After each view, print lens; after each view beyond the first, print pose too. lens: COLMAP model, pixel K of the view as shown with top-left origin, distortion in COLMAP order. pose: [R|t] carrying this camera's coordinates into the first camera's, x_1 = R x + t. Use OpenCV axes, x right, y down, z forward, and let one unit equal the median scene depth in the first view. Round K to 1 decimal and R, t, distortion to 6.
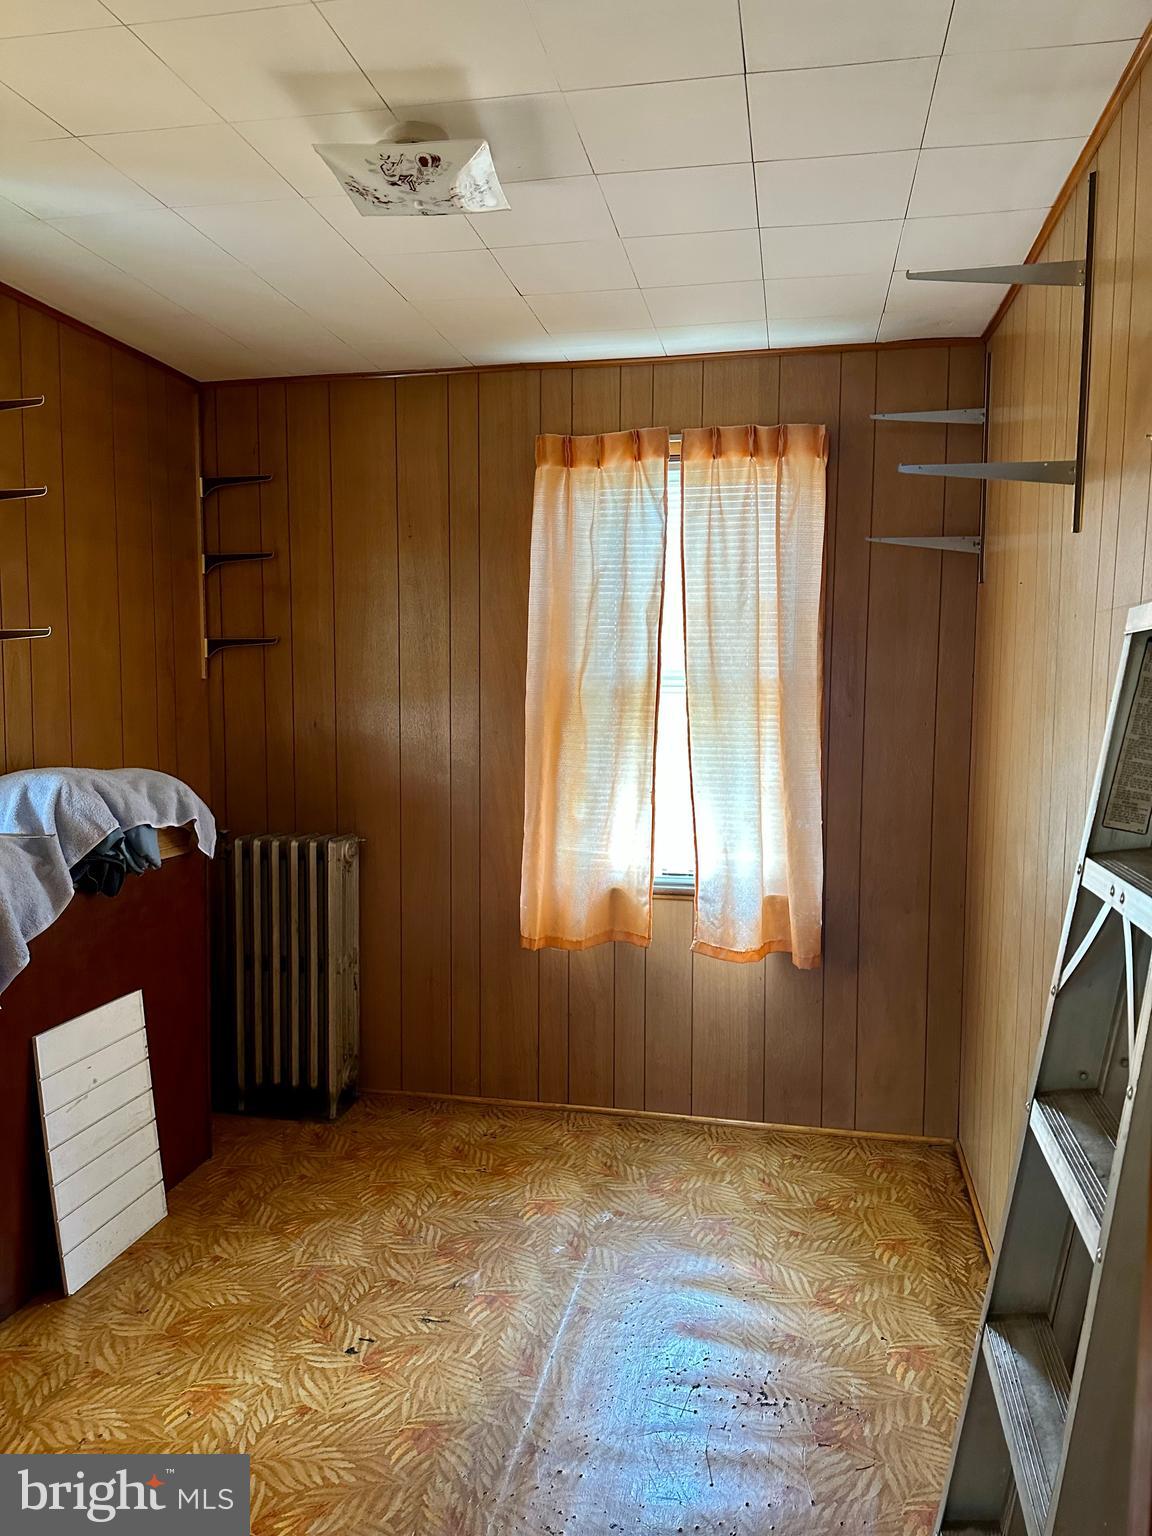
lens RADIAL K [[1109.4, 0, 576.0], [0, 1109.4, 768.0], [0, 0, 1]] dist [0.033787, -0.001562]
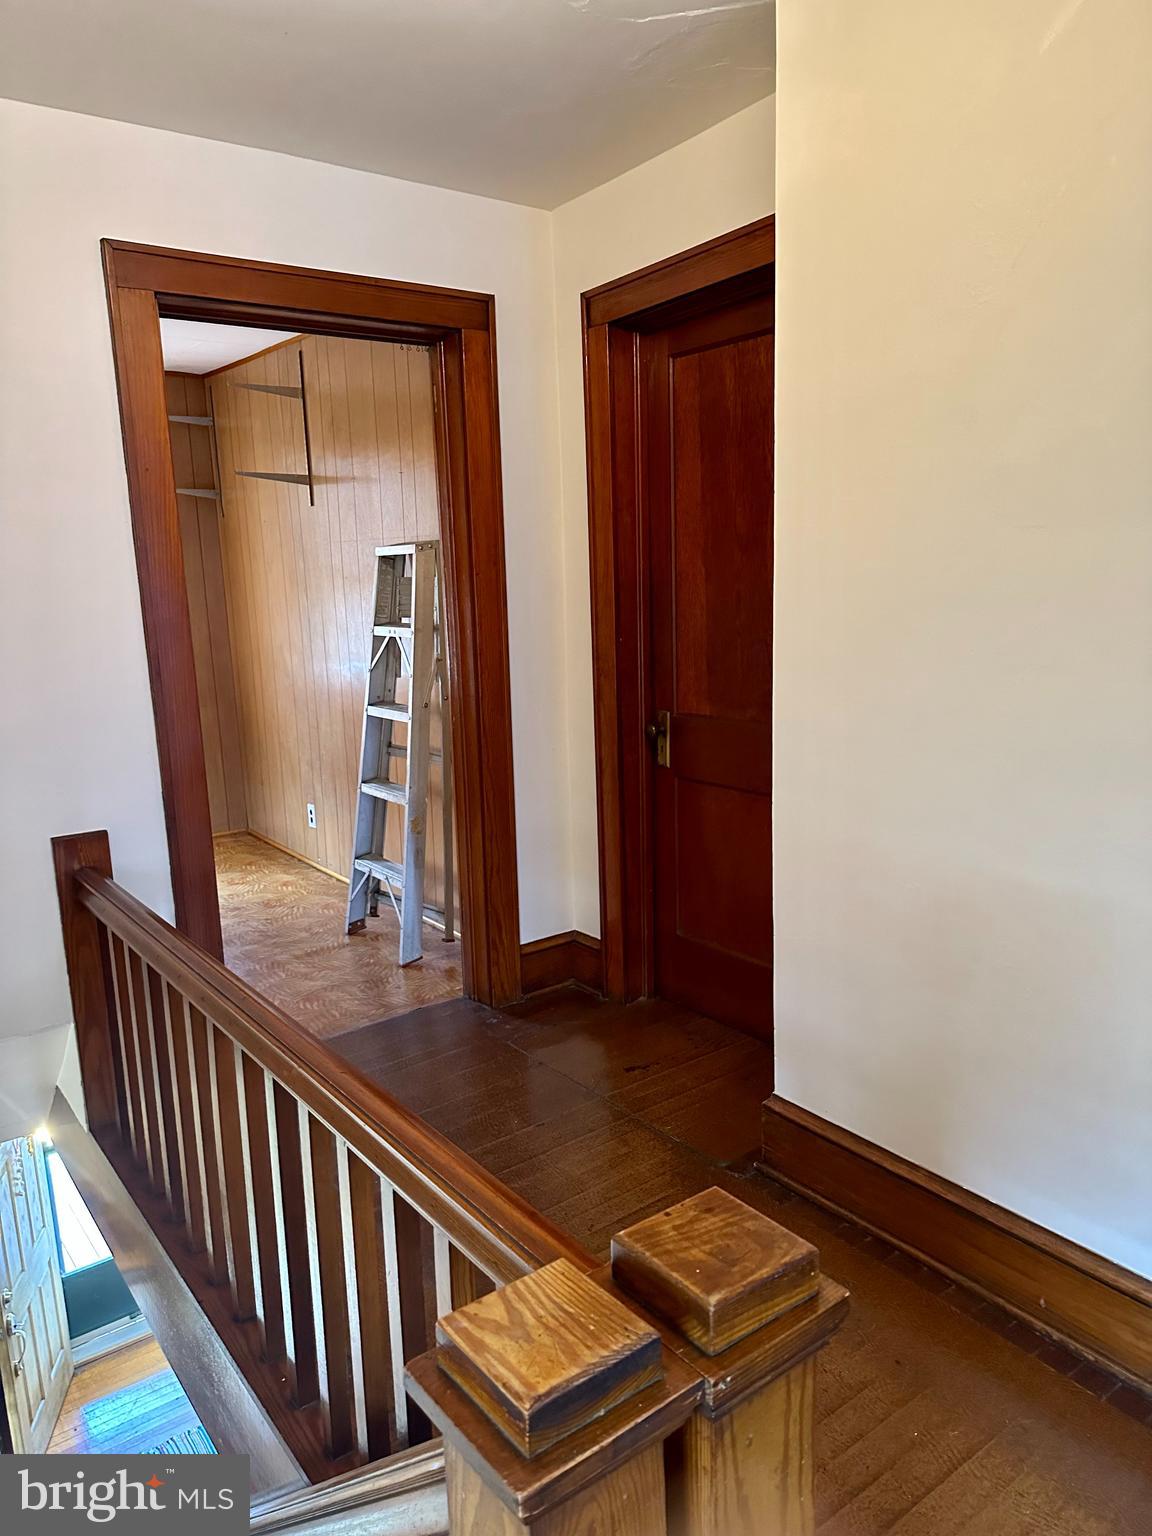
lens RADIAL K [[1090.7, 0, 575.5], [0, 1090.7, 775.3], [0, 0, 1]] dist [0.056678, -0.064945]
pose [[0.664738, -0.169311, 0.727638, -0.604569], [0.092980, 0.985157, 0.144290, 0.040140], [-0.741268, -0.028260, 0.670614, -0.609876]]
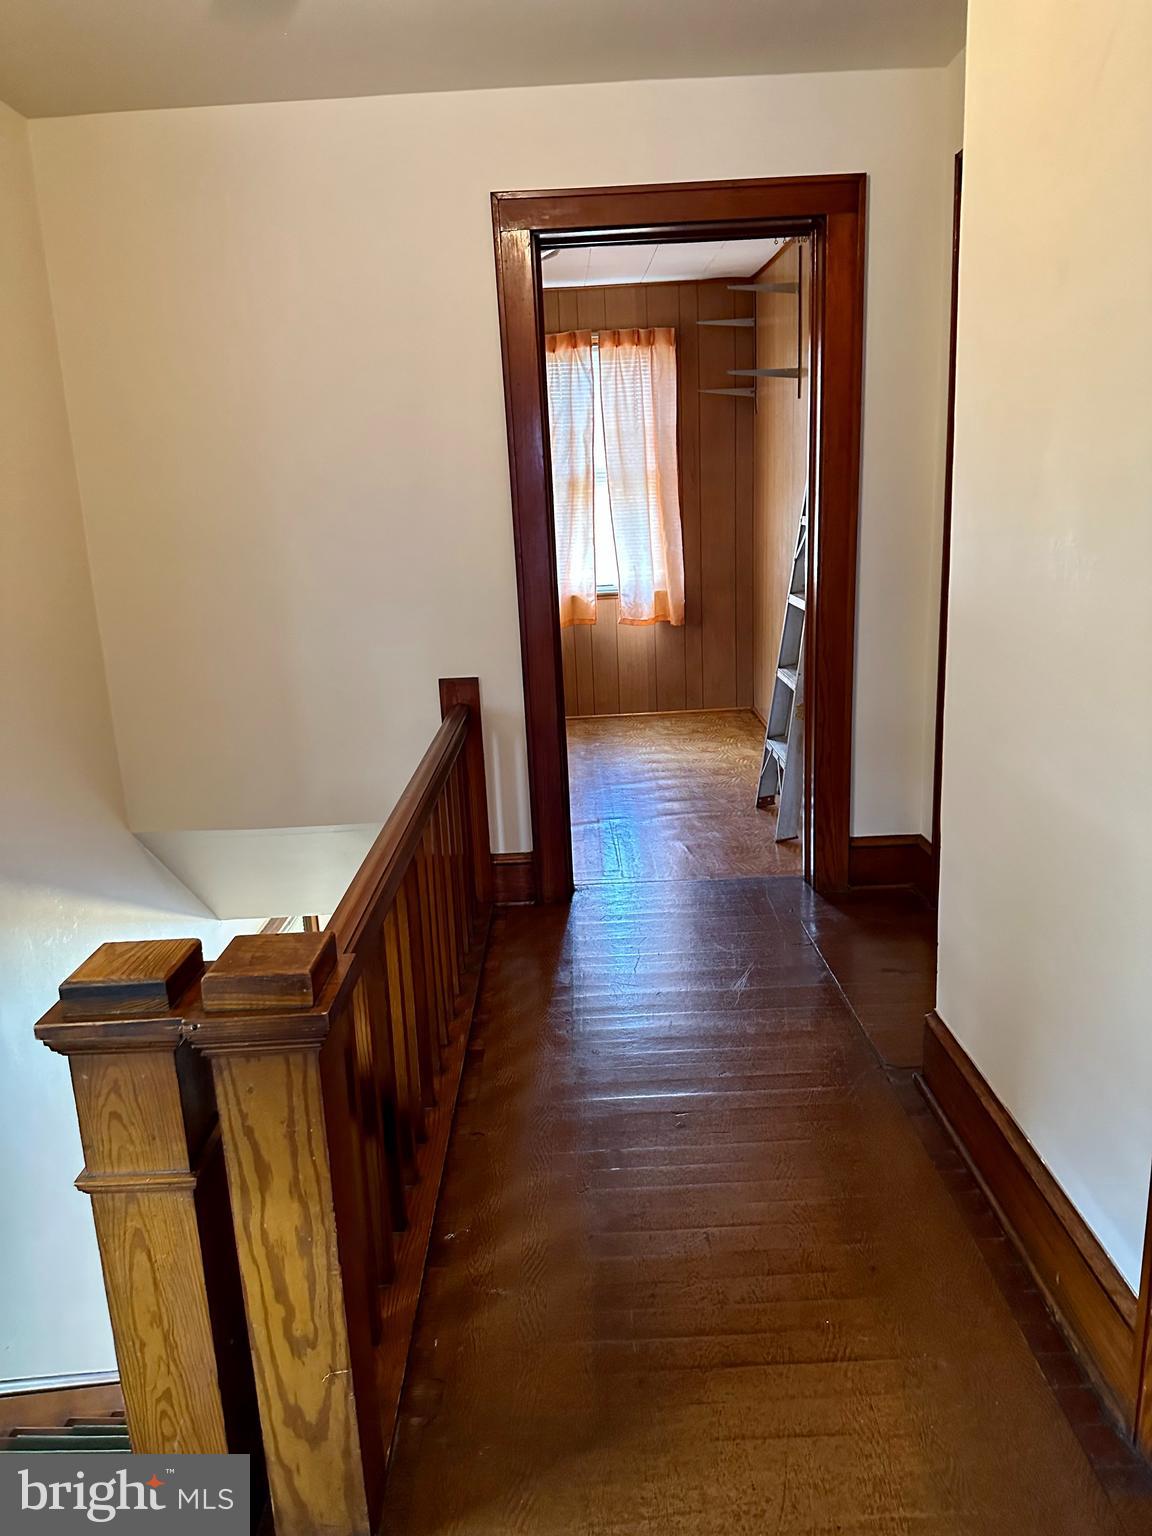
lens RADIAL K [[1091.7, 0, 572.0], [0, 1091.7, 760.6], [0, 0, 1]] dist [0.034791, -0.001808]
pose [[0.977031, -0.100190, 0.188073, -0.355885], [0.067629, 0.982739, 0.172193, 0.073382], [-0.202079, -0.155518, 0.966943, -0.841540]]
